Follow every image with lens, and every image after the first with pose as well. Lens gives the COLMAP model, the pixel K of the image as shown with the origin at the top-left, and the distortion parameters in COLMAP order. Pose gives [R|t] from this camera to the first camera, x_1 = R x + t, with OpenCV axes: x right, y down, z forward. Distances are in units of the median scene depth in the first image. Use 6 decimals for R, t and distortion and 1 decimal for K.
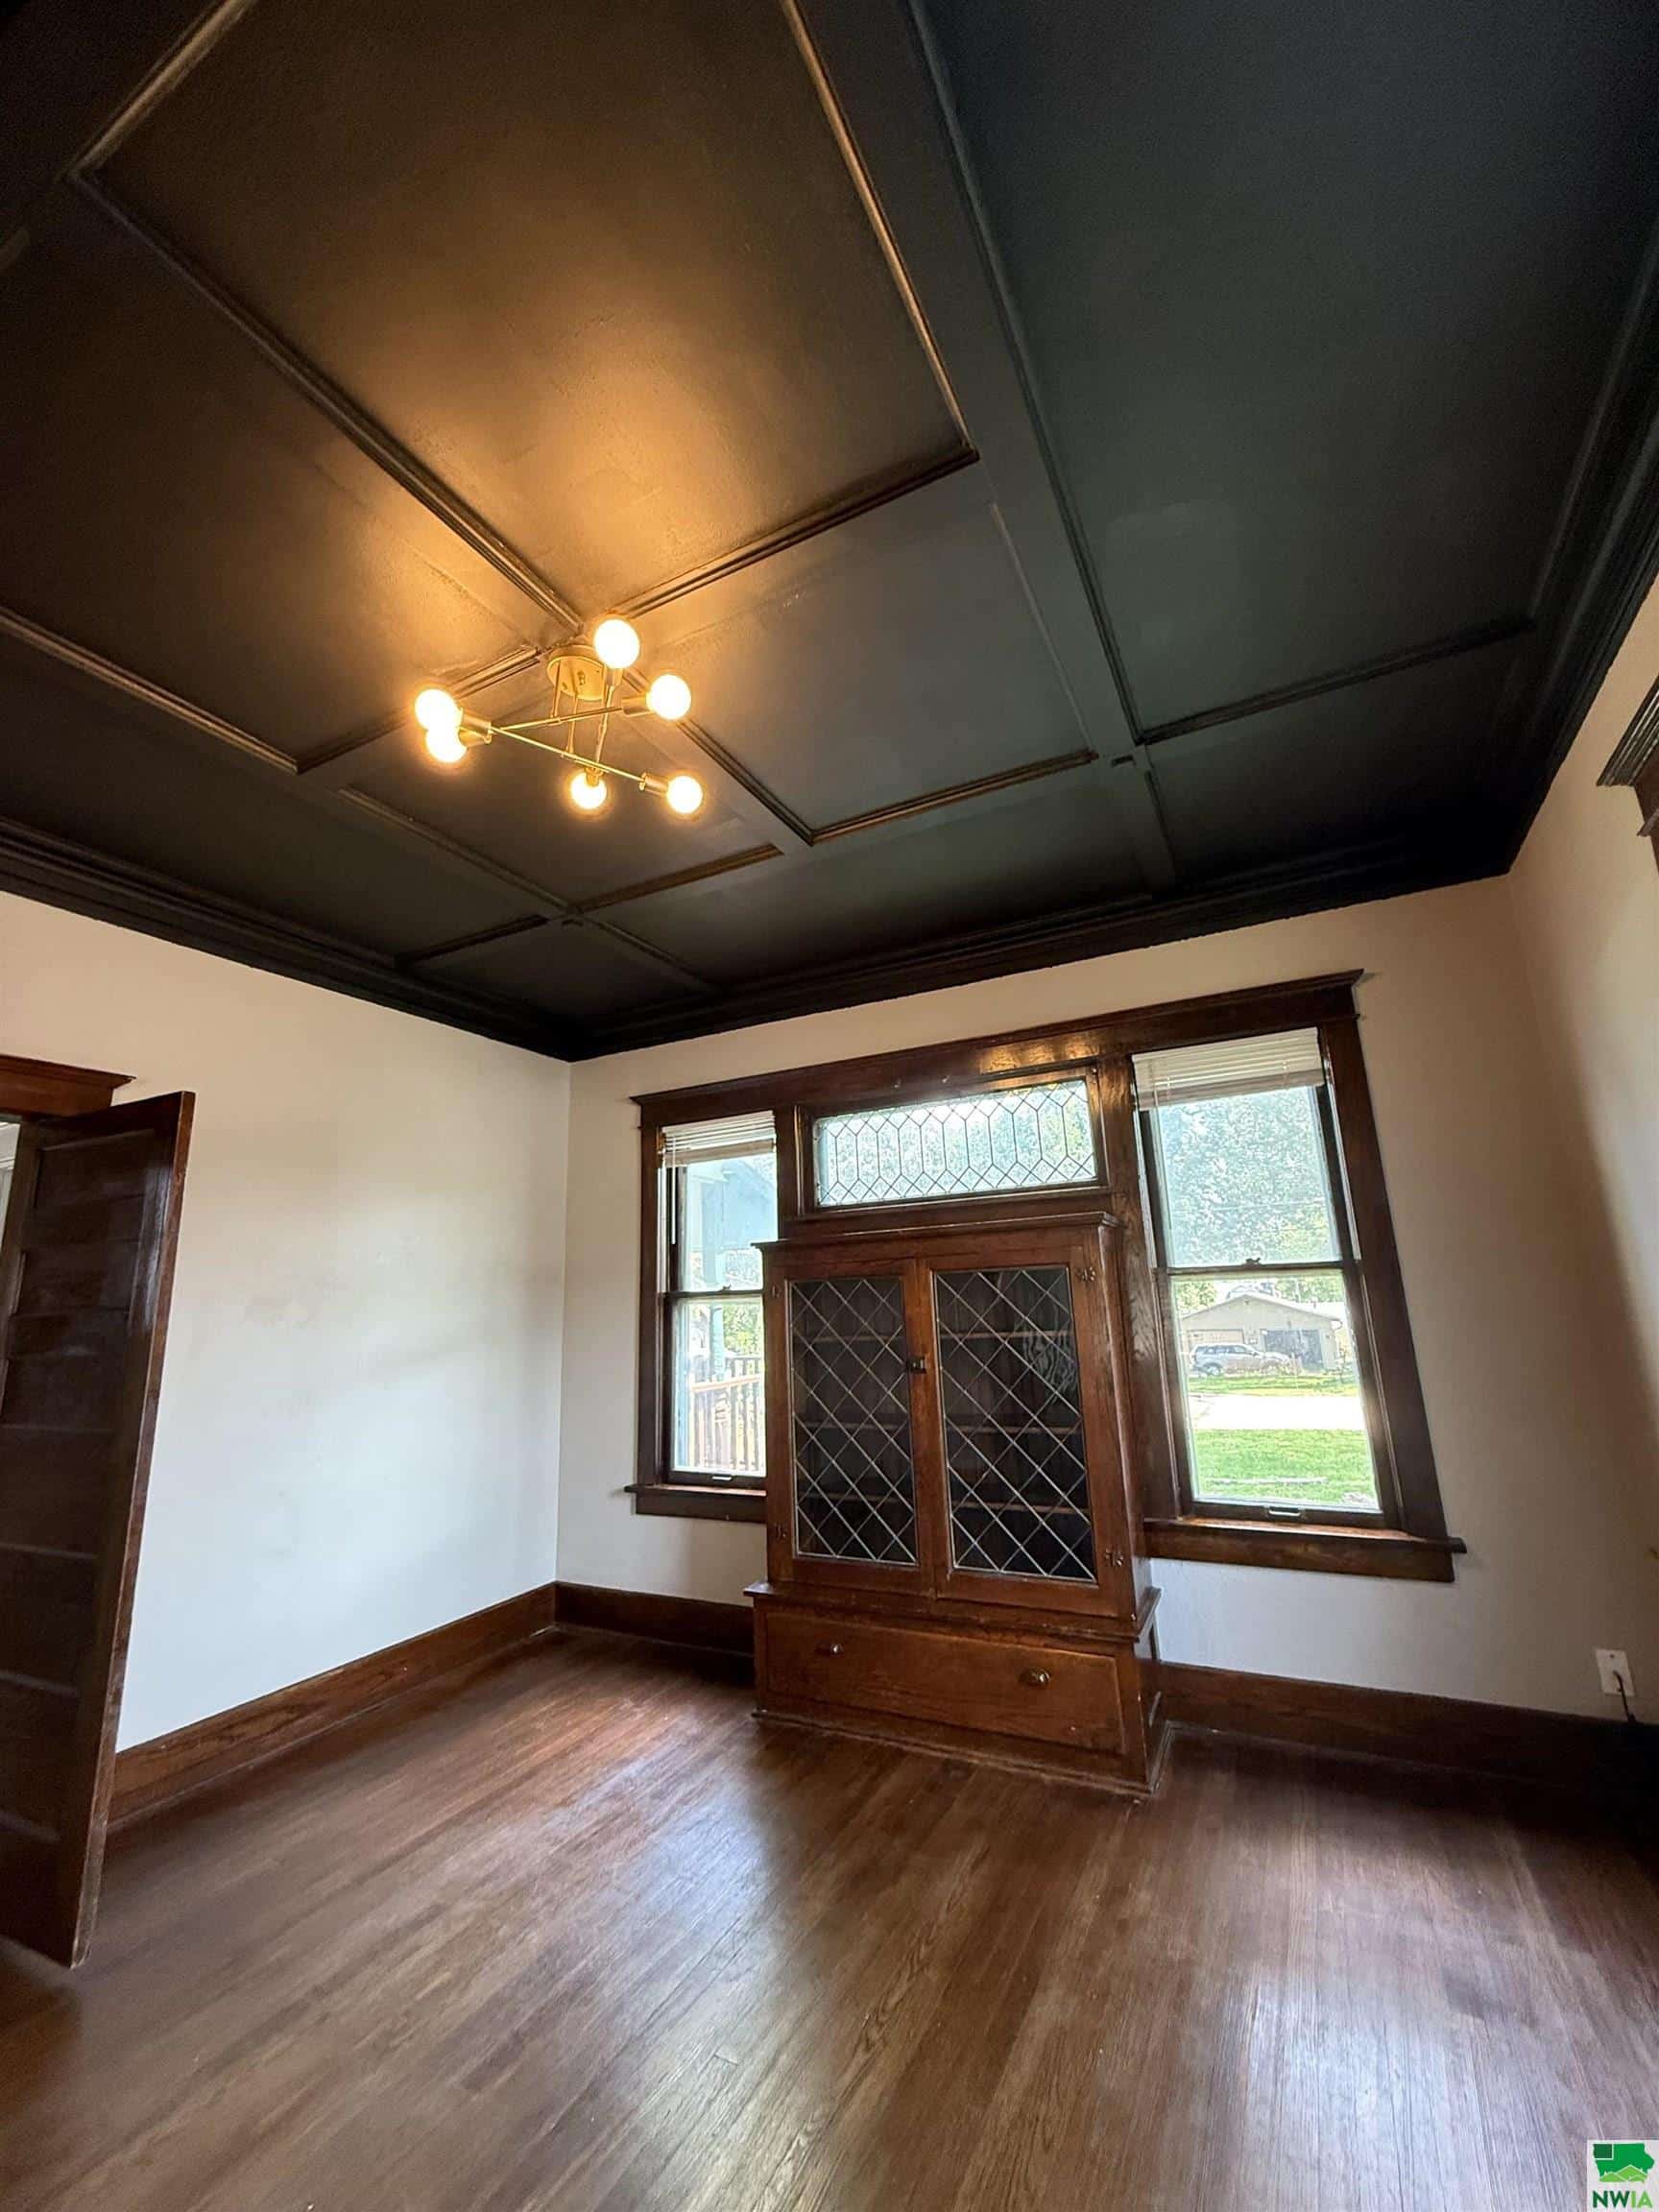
lens RADIAL K [[886.7, 0, 834.2], [0, 886.7, 1106.8], [0, 0, 1]] dist [-0.001005, -0.000544]
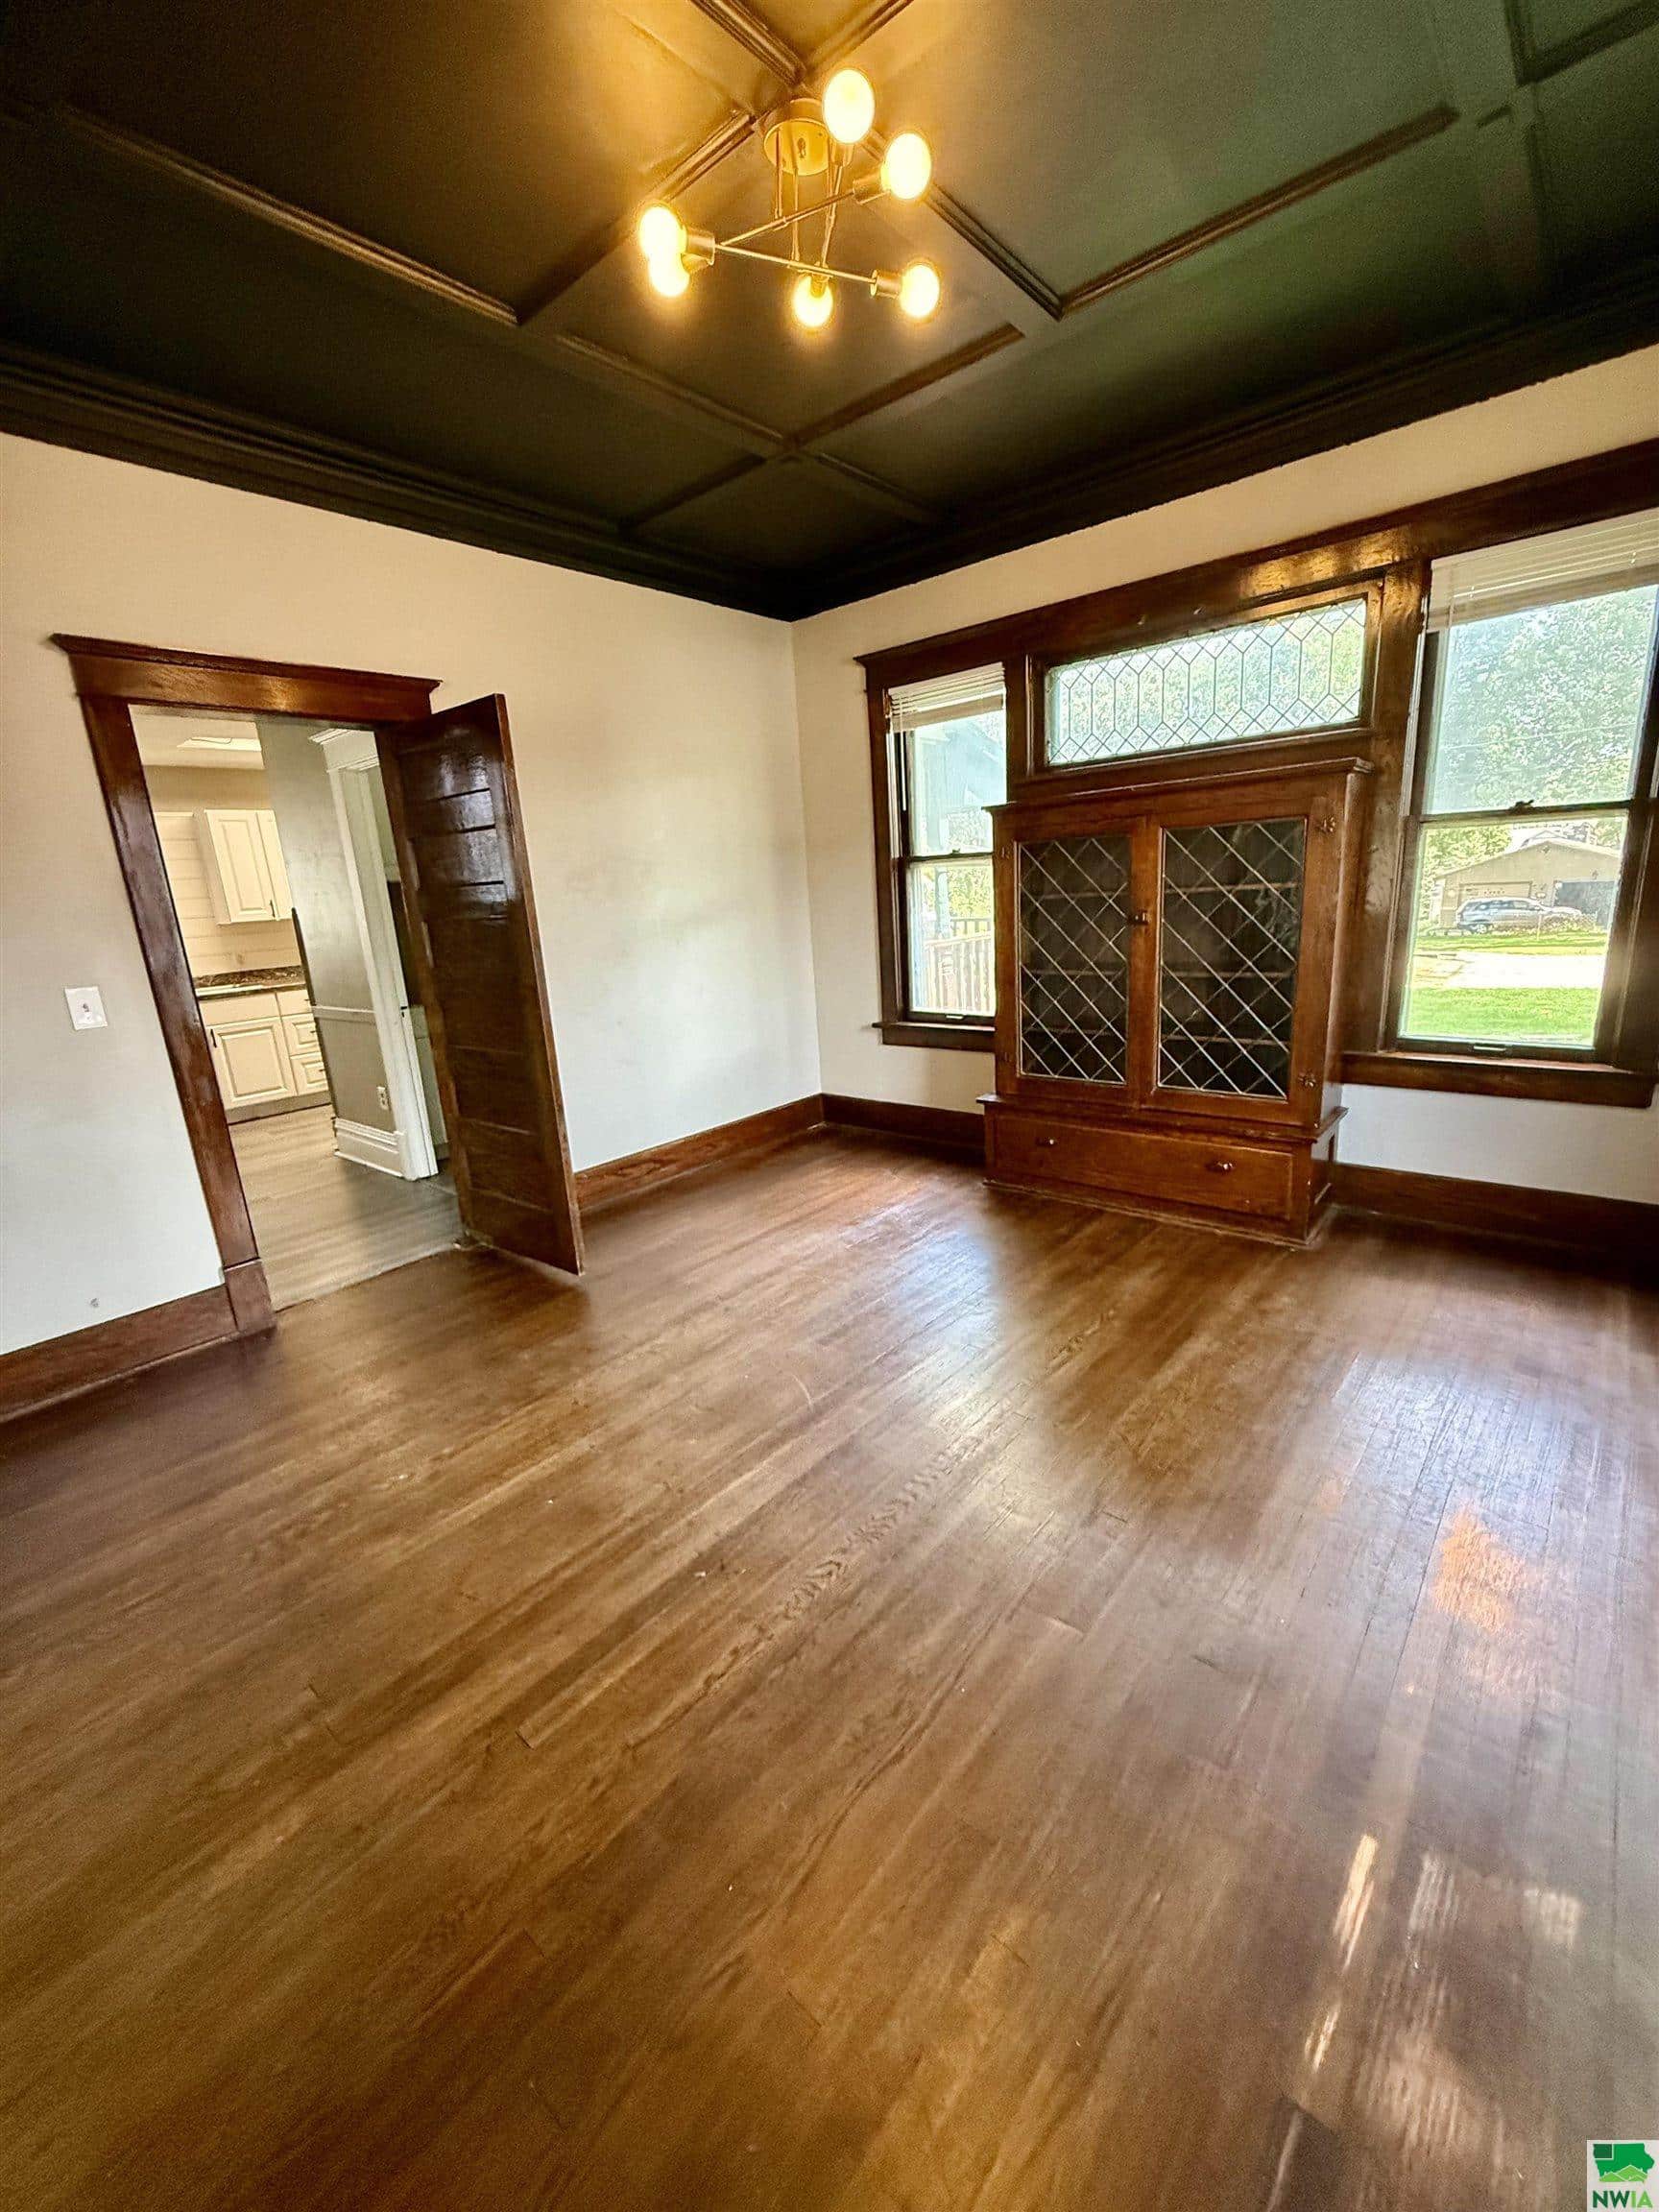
lens RADIAL K [[886.7, 0, 826.3], [0, 886.7, 1106.3], [0, 0, 1]] dist [-0.001005, -0.000544]
pose [[0.970944, 0.036495, -0.236507, -0.014661], [0.076885, 0.888334, 0.452716, -0.026631], [0.226619, -0.457746, 0.859716, -0.139066]]
